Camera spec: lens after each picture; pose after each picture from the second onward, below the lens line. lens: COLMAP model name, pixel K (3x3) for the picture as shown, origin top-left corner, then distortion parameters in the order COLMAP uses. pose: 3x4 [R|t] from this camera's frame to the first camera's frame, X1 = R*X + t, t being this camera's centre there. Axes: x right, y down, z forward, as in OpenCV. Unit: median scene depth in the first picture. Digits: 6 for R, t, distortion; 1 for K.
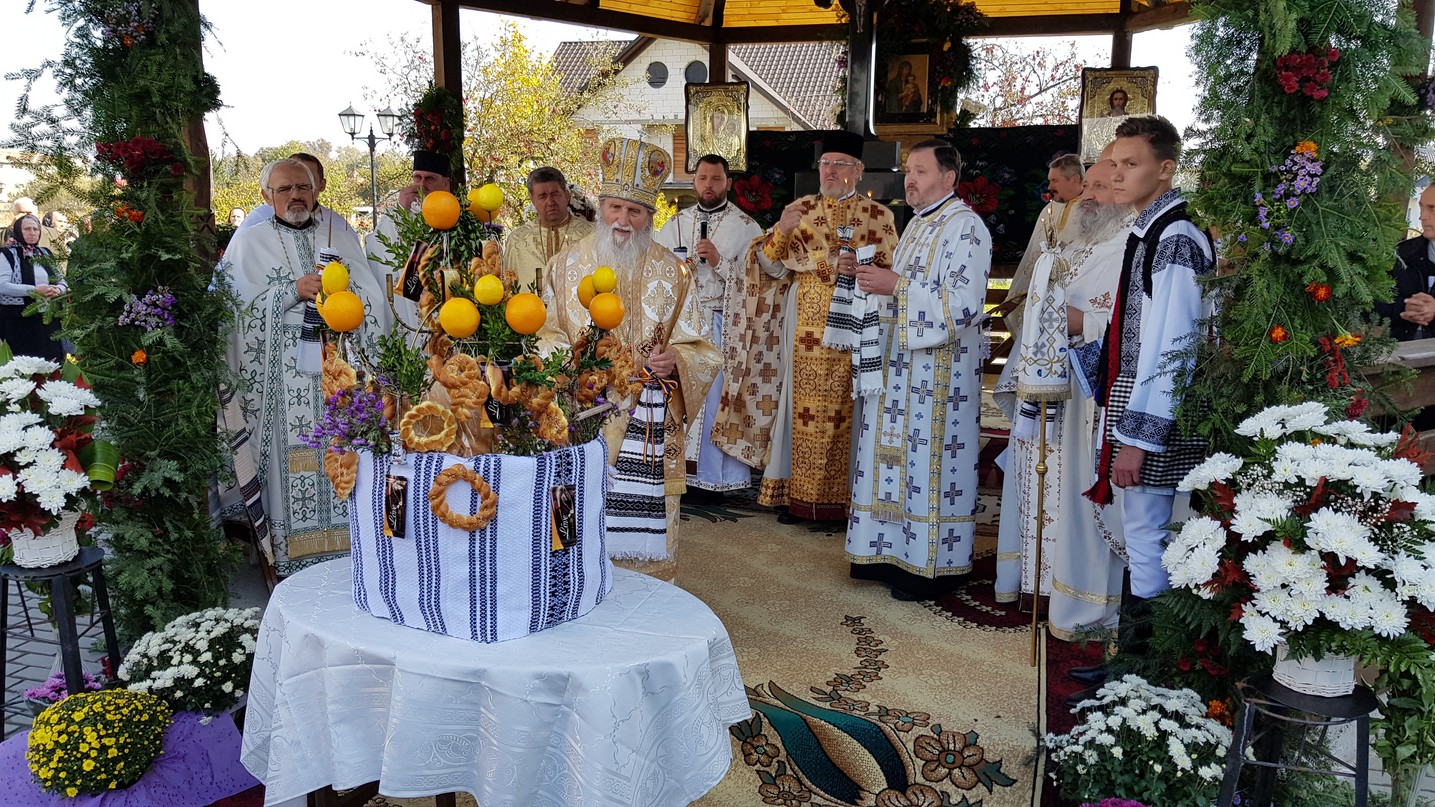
lens RADIAL K [[1116.7, 0, 708.2], [0, 1116.7, 416.3], [0, 0, 1]] dist [0.055125, -0.101169]
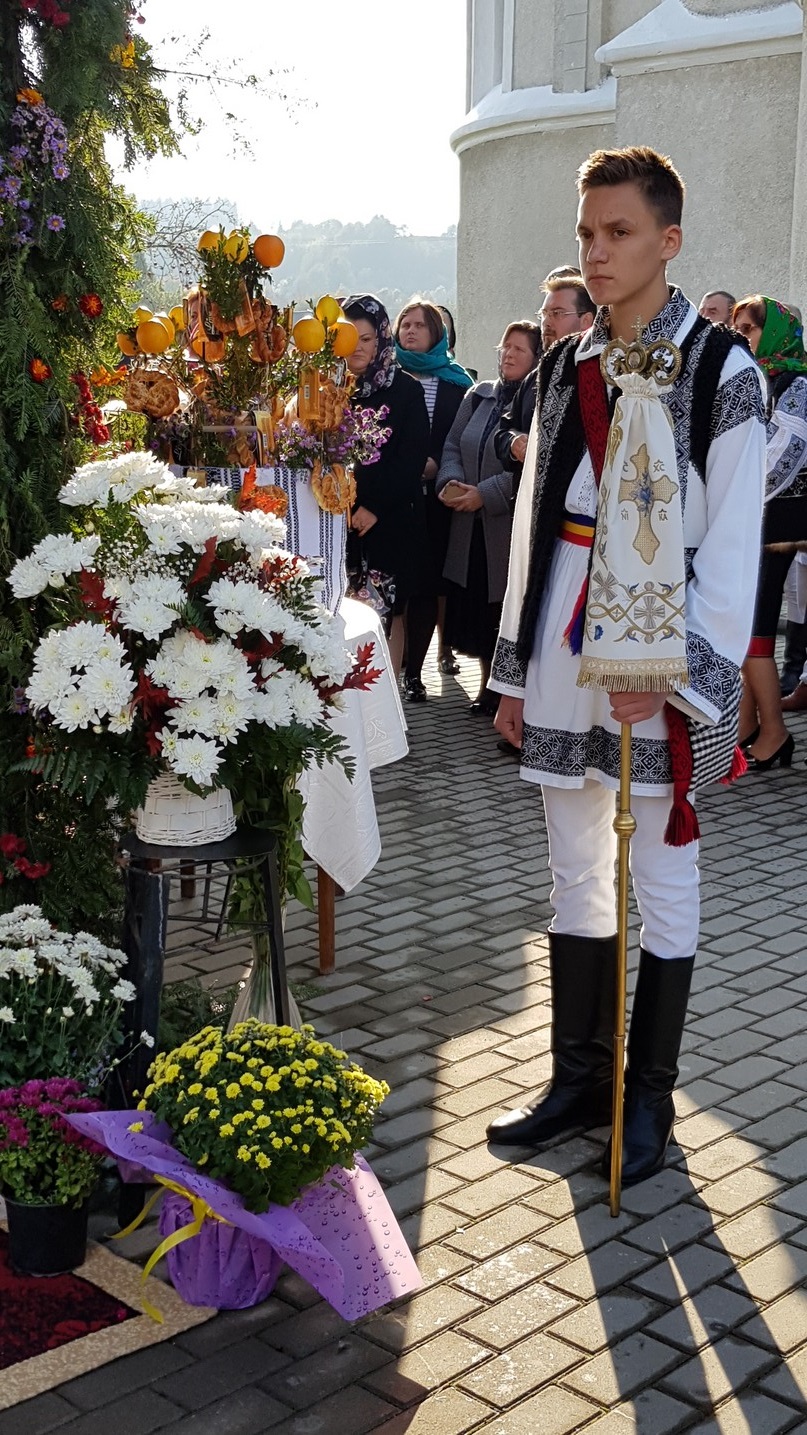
lens RADIAL K [[1764.6, 0, 437.4], [0, 1764.6, 693.5], [0, 0, 1]] dist [0.079269, -0.010460]
pose [[0.464466, -0.158799, 0.871237, -0.320086], [0.154883, 0.983195, 0.096636, 0.048857], [-0.871942, 0.090056, 0.481256, 0.235830]]
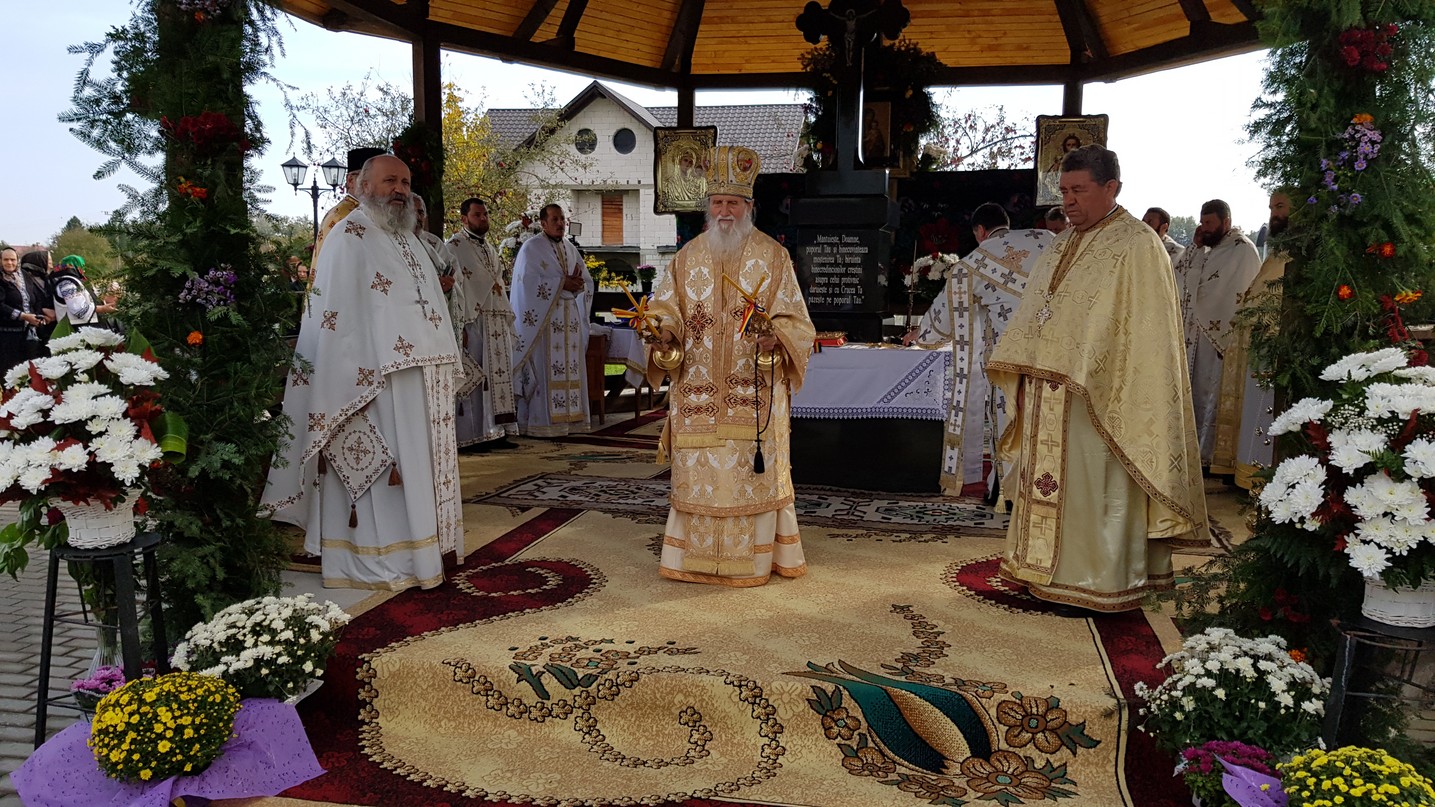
lens RADIAL K [[1116.2, 0, 715.7], [0, 1116.2, 404.7], [0, 0, 1]] dist [0.070390, -0.119651]
pose [[0.996761, -0.006054, 0.080196, -0.148326], [0.011791, 0.997389, -0.071253, 0.088178], [-0.079556, 0.071968, 0.994229, -0.003436]]
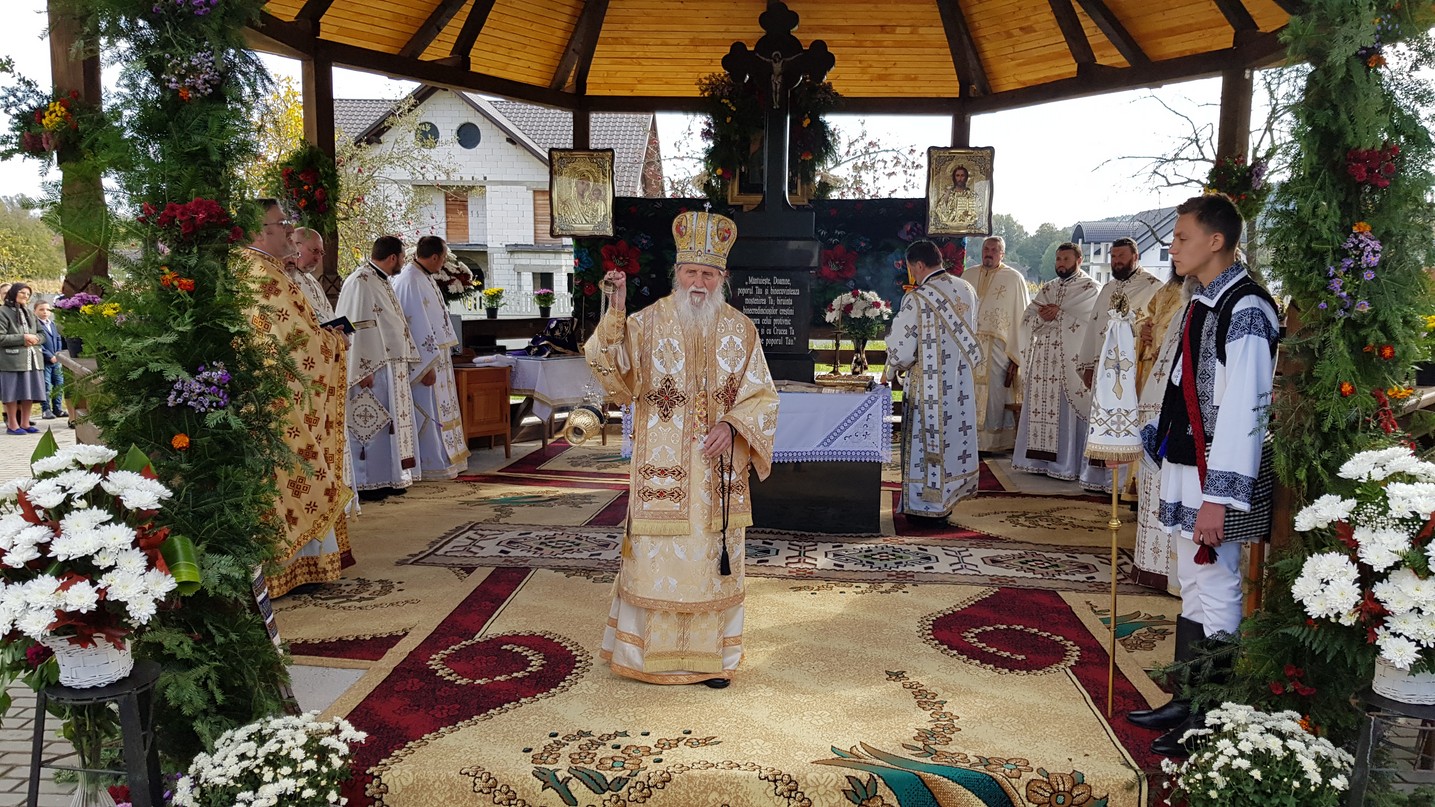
lens RADIAL K [[1115.6, 0, 728.0], [0, 1115.6, 411.3], [0, 0, 1]] dist [0.056772, -0.103798]
pose [[0.972420, -0.026233, 0.231755, -0.318224], [0.039872, 0.997725, -0.054365, -0.011101], [-0.229801, 0.062107, 0.971254, 0.032883]]
